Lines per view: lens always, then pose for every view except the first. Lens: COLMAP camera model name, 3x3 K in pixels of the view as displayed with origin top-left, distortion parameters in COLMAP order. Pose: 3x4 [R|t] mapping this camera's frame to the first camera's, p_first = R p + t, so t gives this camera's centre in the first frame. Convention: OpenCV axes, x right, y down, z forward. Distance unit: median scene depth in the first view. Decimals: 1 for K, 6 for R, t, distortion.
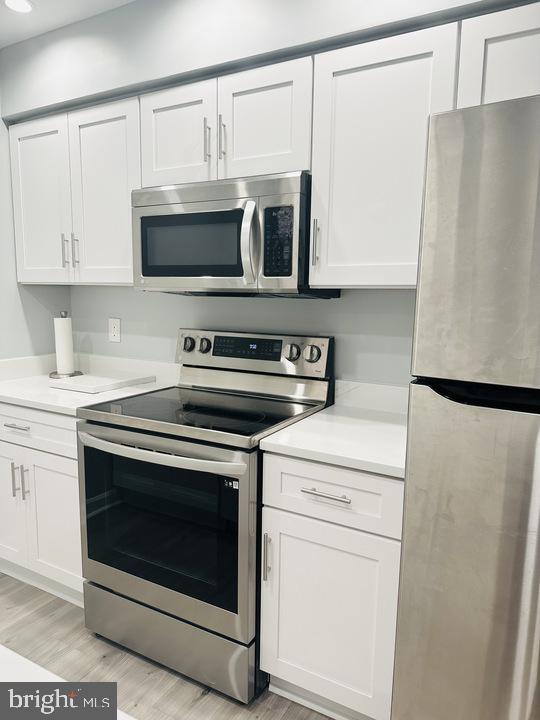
lens RADIAL K [[503.5, 0, 273.5], [0, 503.5, 364.7], [0, 0, 1]] dist [0.051215, -0.070968]
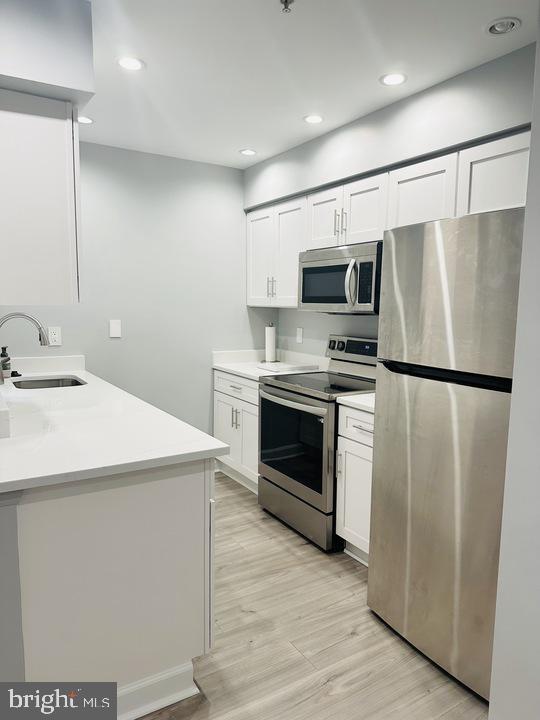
lens RADIAL K [[503.5, 0, 270.6], [0, 503.5, 364.9], [0, 0, 1]] dist [0.051215, -0.070968]
pose [[0.872840, 0.054912, -0.484908, 0.479334], [-0.065348, 0.997852, -0.004628, 0.046316], [0.483612, 0.035728, 0.874553, -0.512249]]
